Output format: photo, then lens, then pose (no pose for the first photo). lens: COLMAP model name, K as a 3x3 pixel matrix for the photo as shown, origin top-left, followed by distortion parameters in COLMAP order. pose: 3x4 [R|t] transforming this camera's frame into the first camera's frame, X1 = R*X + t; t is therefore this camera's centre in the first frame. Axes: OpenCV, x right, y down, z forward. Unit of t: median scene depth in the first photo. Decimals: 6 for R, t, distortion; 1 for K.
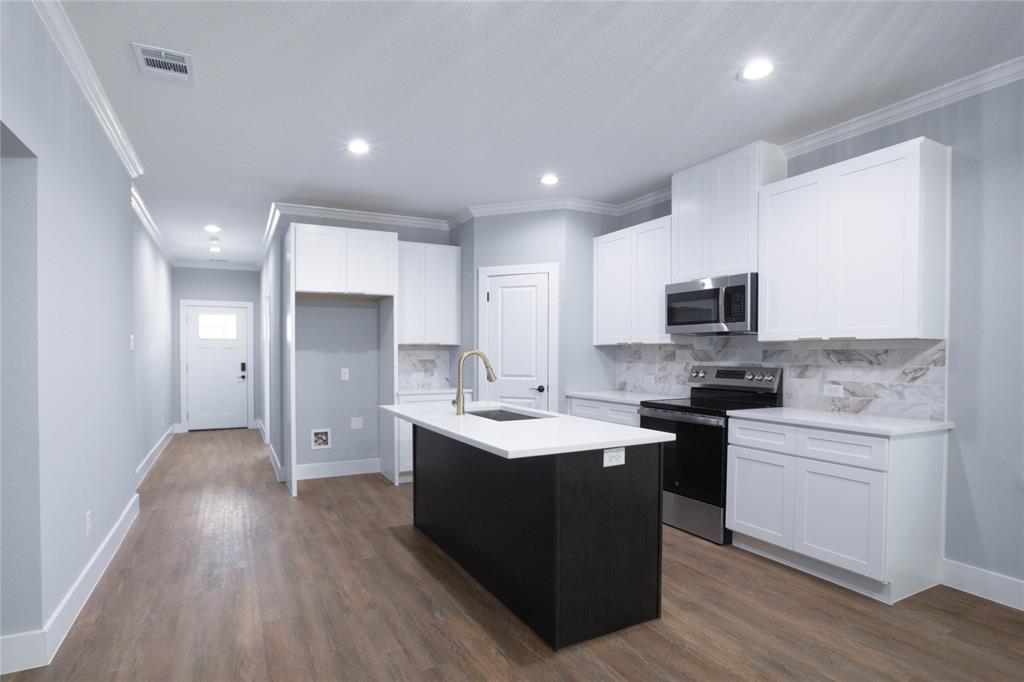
lens RADIAL K [[530.5, 0, 512.7], [0, 530.5, 350.0], [0, 0, 1]] dist [-0.043504, 0.000241]
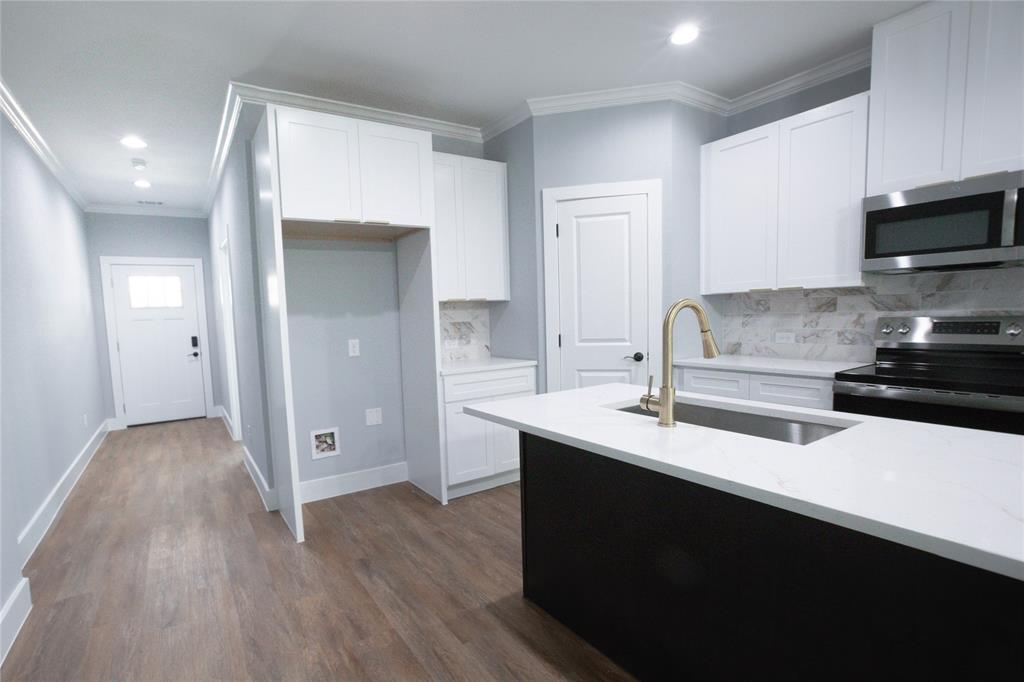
lens RADIAL K [[497.8, 0, 508.6], [0, 497.8, 347.1], [0, 0, 1]] dist [-0.036727, 0.005988]
pose [[0.994015, -0.042667, 0.100563, -0.186186], [0.035158, 0.996542, 0.075290, 0.002570], [-0.103428, -0.071304, 0.992078, 0.341483]]
